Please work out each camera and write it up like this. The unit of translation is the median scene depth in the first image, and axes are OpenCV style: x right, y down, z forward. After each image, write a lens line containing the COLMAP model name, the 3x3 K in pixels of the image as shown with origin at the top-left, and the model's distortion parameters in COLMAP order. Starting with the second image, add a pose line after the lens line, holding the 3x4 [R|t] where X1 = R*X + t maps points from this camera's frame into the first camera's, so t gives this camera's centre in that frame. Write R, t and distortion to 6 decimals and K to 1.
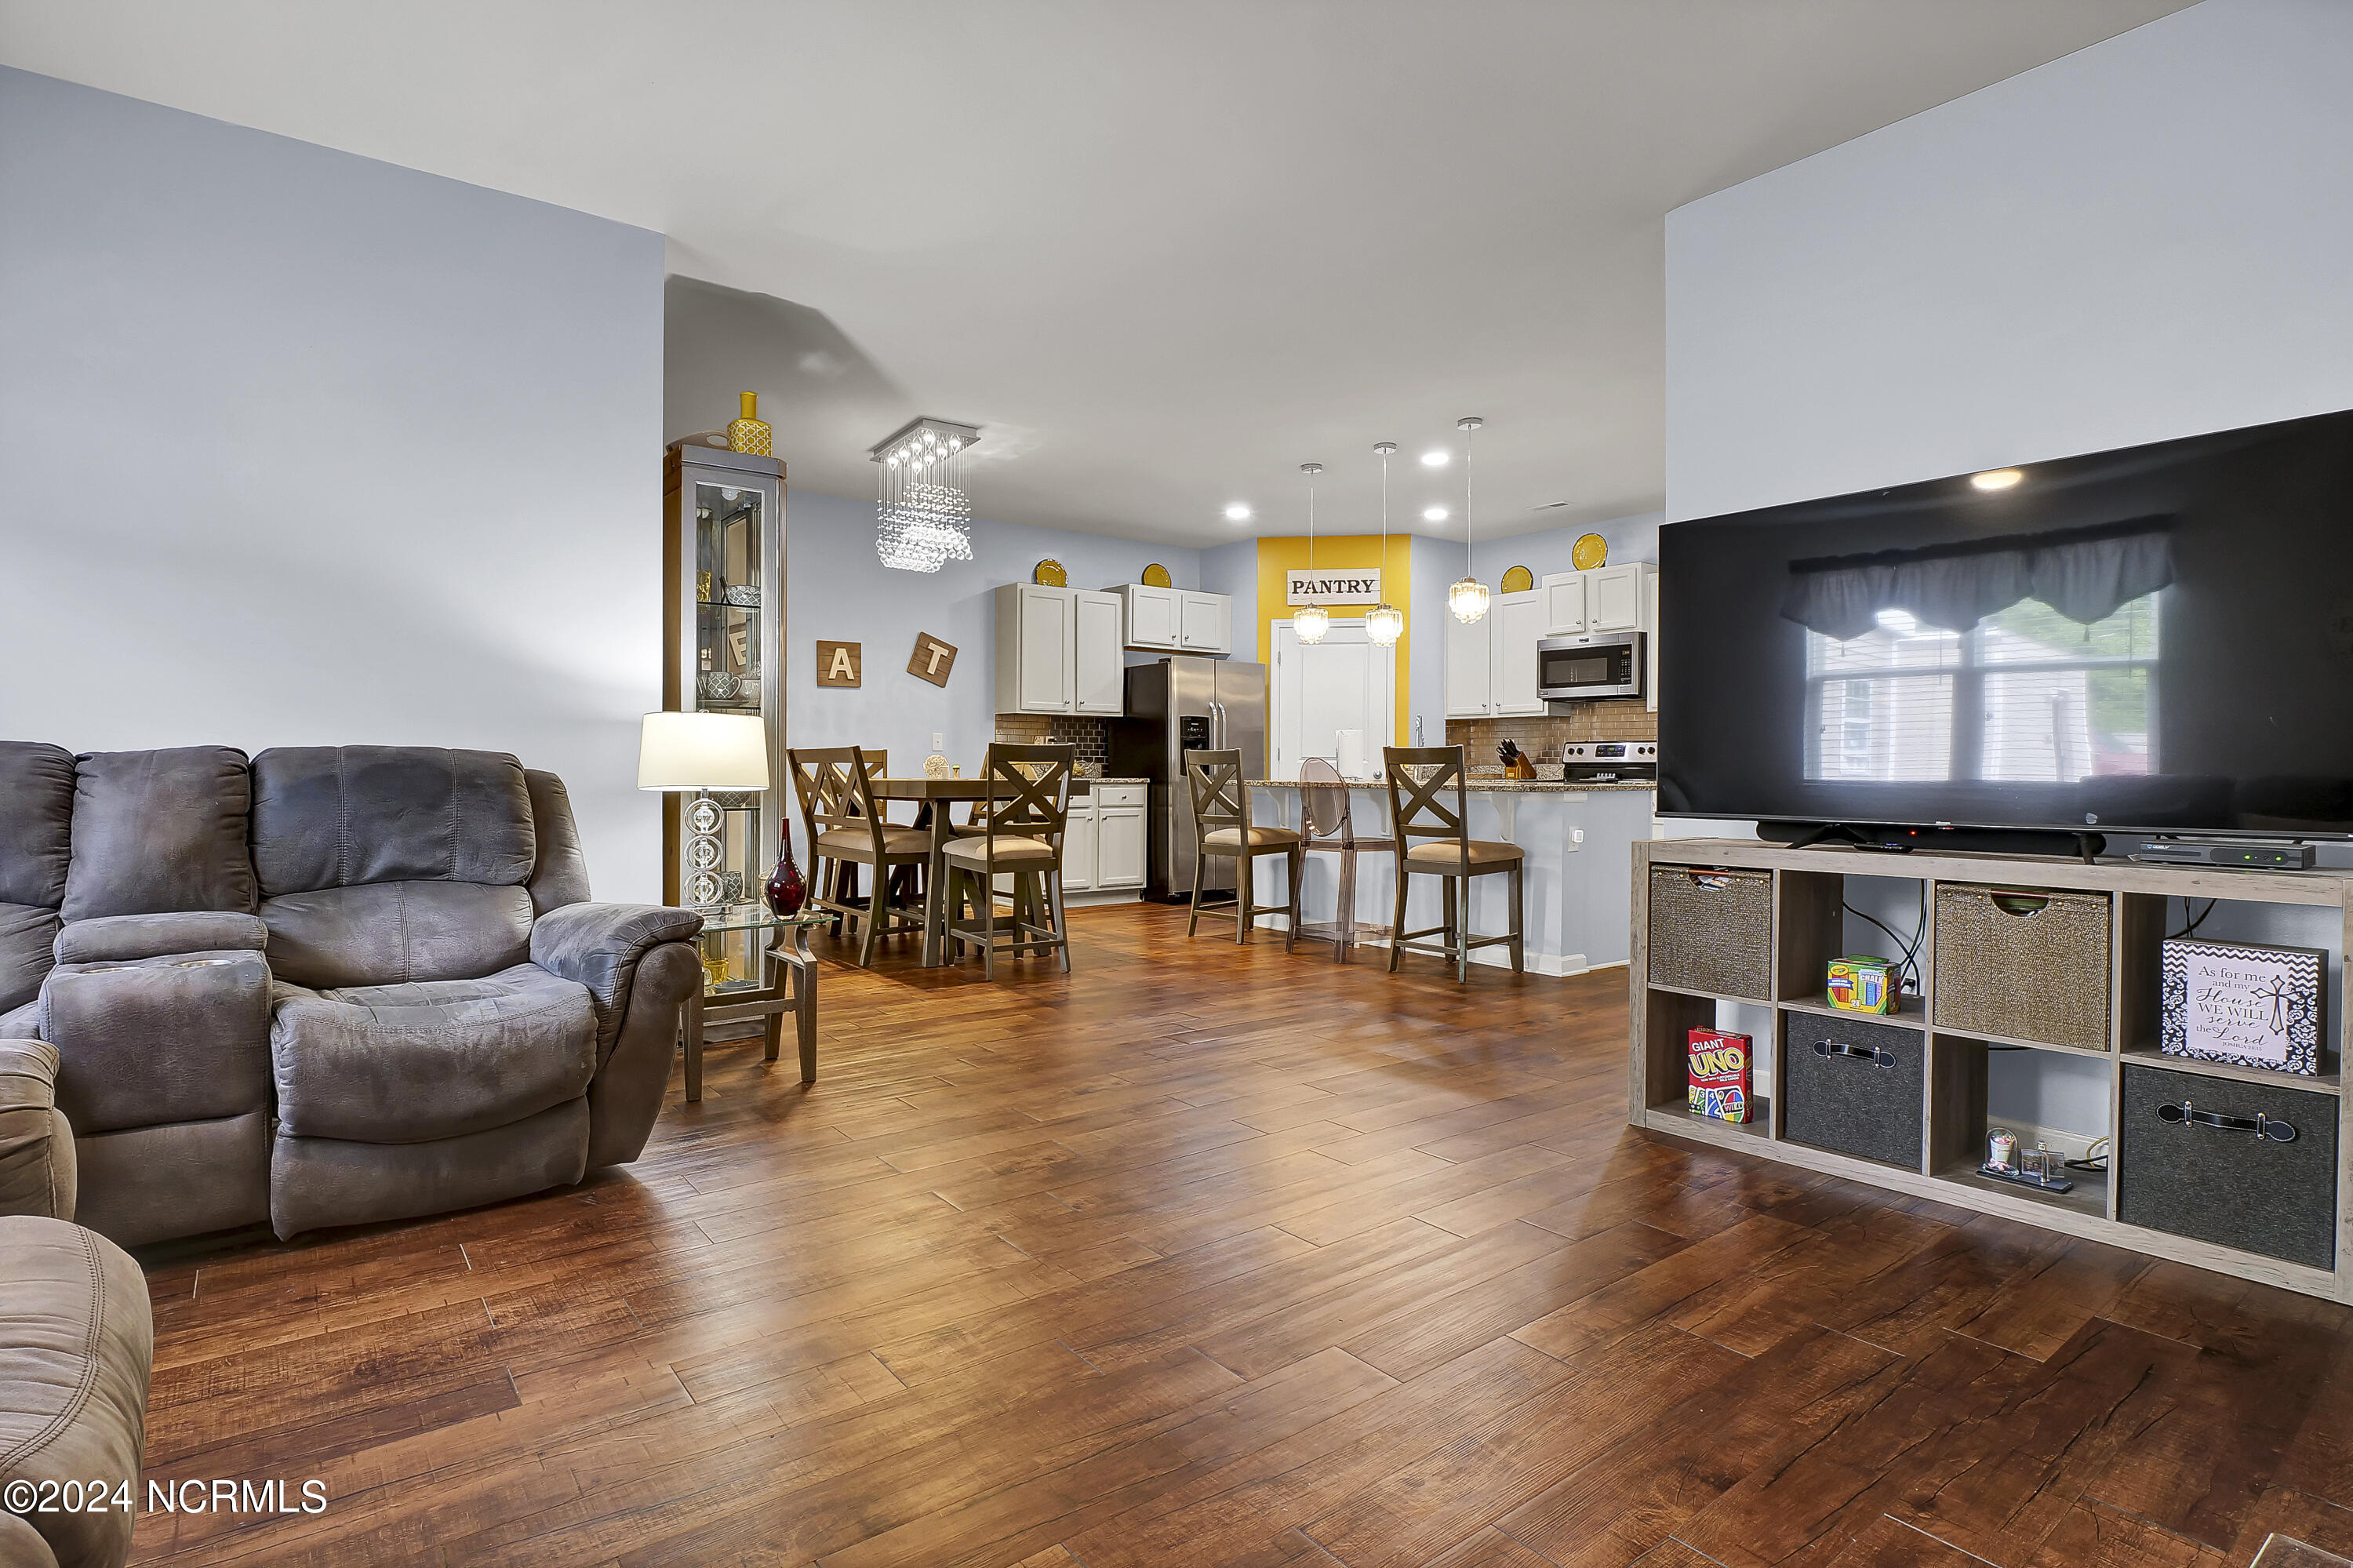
lens RADIAL K [[1187.6, 0, 1180.0], [0, 1187.6, 771.0], [0, 0, 1]] dist [-0.001672, 0.000307]
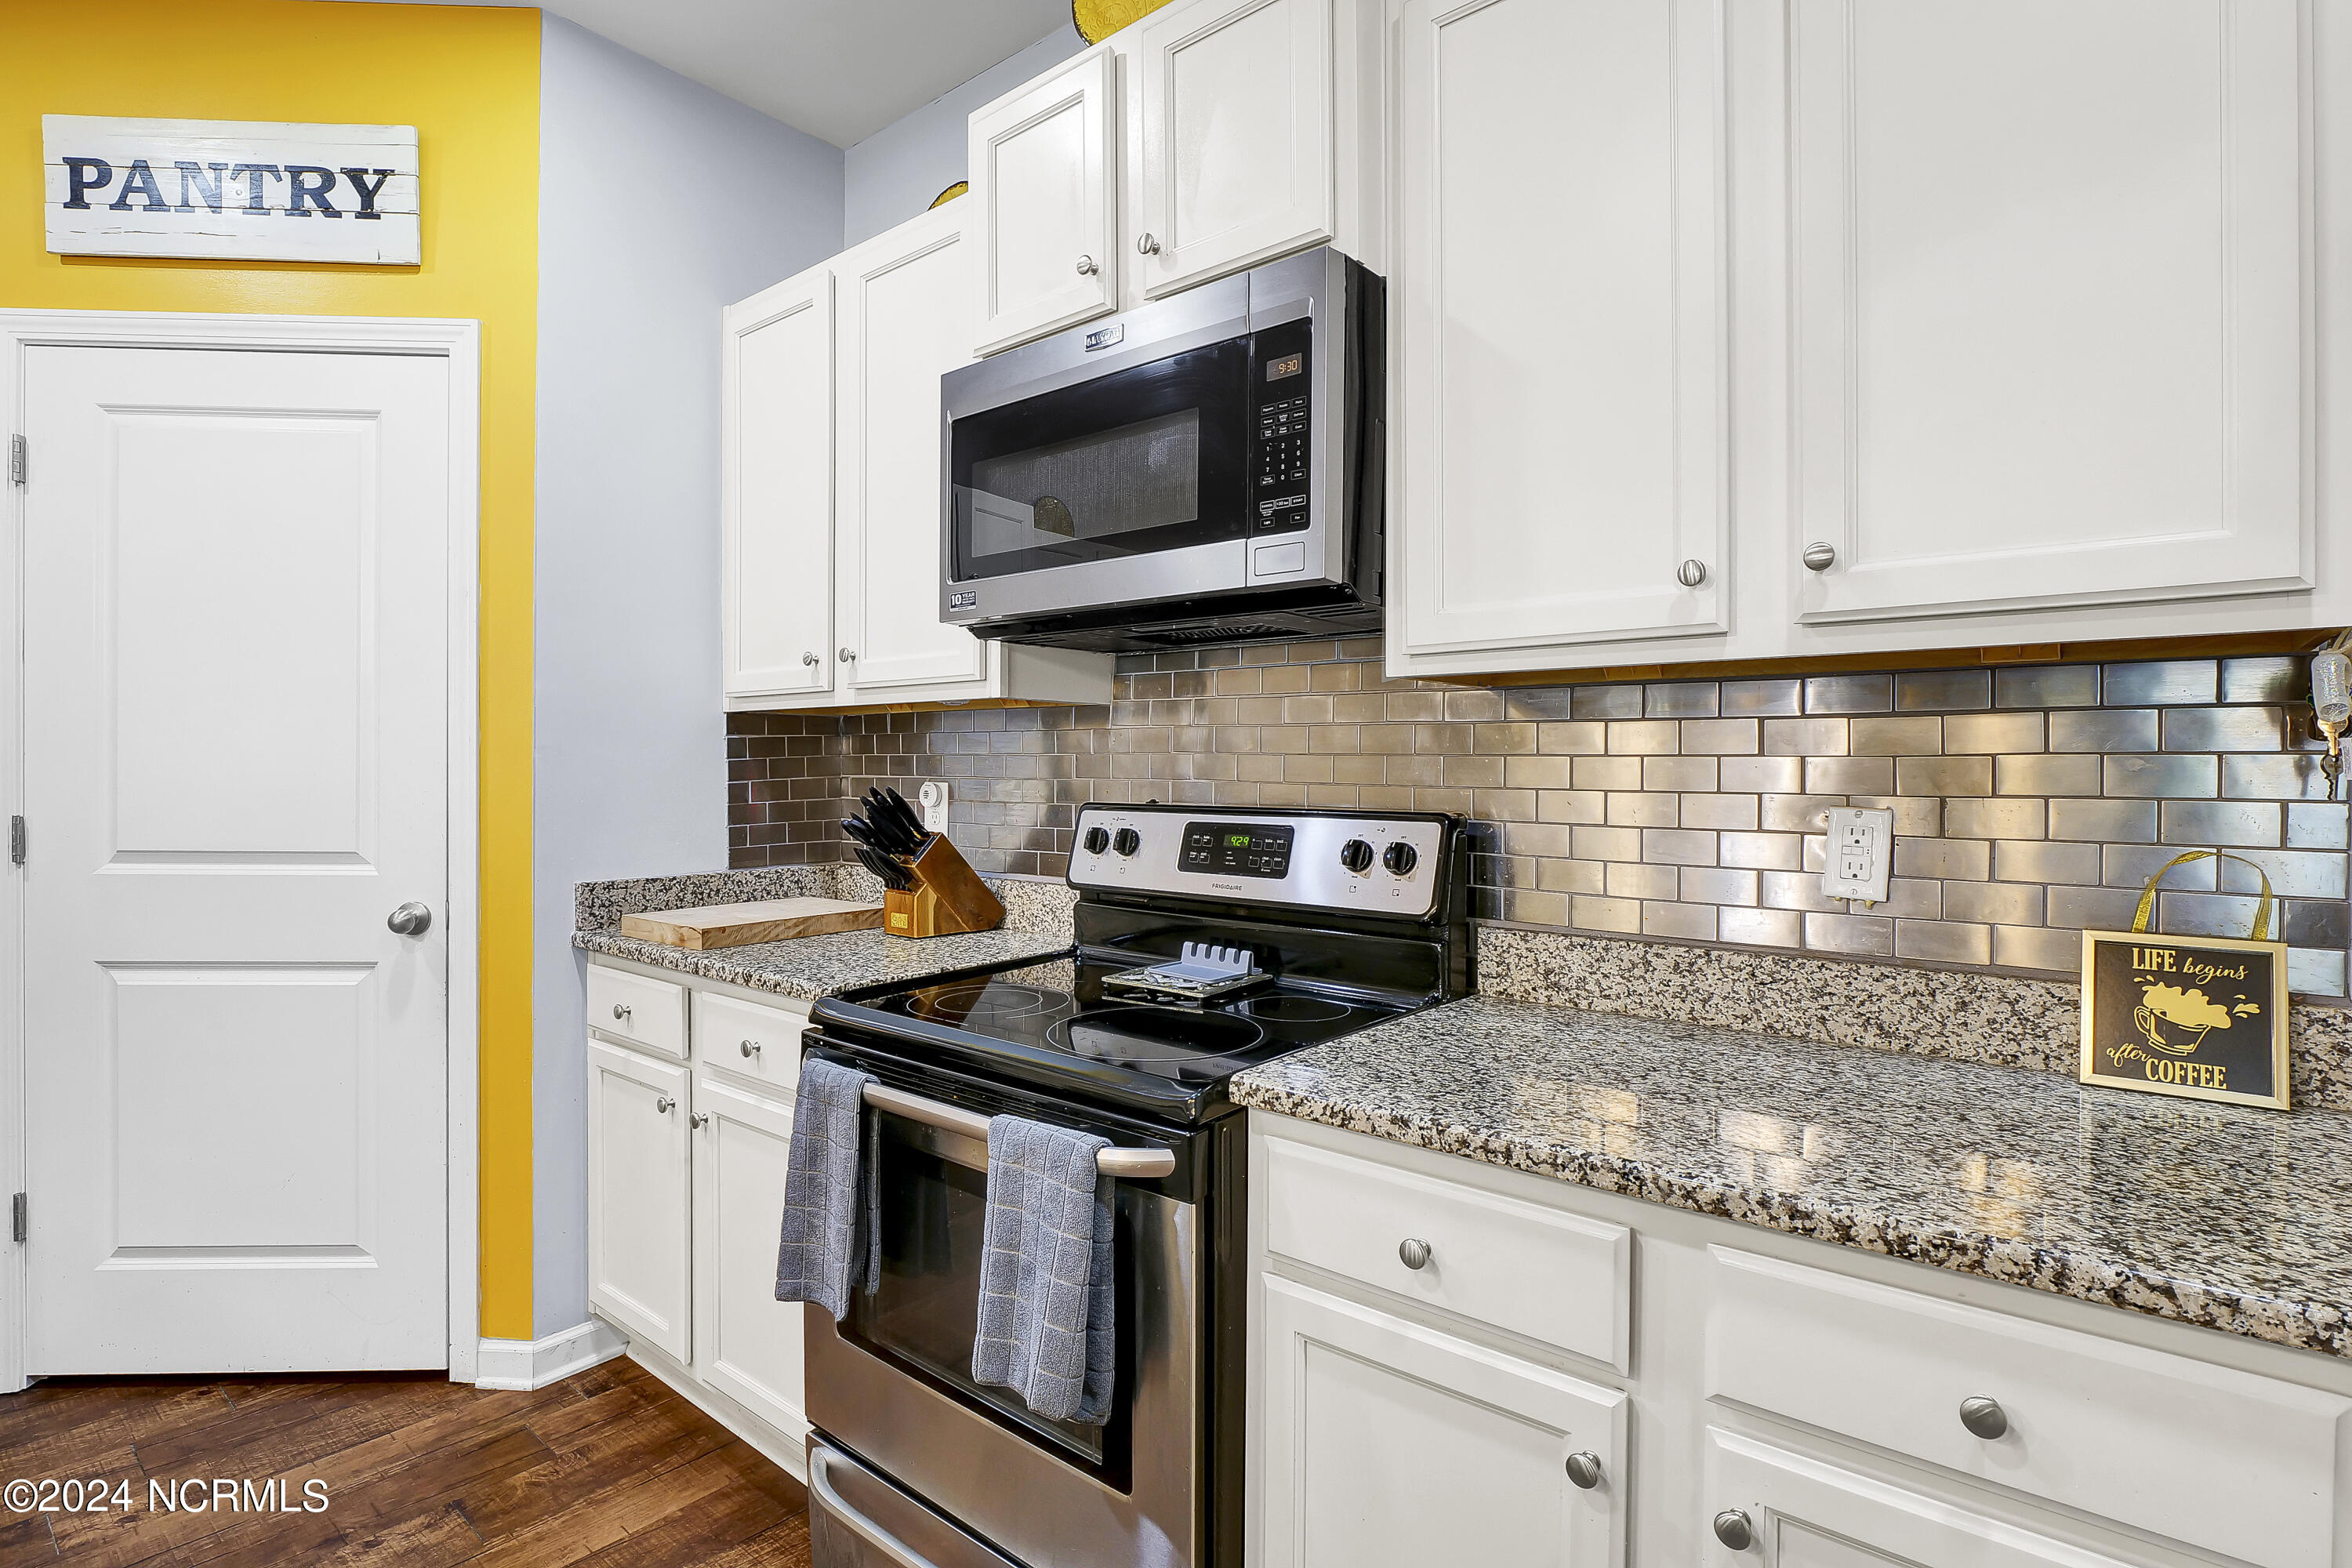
lens RADIAL K [[1187.0, 0, 1170.6], [0, 1187.0, 780.8], [0, 0, 1]] dist [-0.001672, 0.000307]
pose [[0.980591, 0.004400, 0.196014, 0.296352], [-0.003901, 0.999988, -0.002930, -0.028815], [-0.196025, 0.002108, 0.980597, 0.753770]]
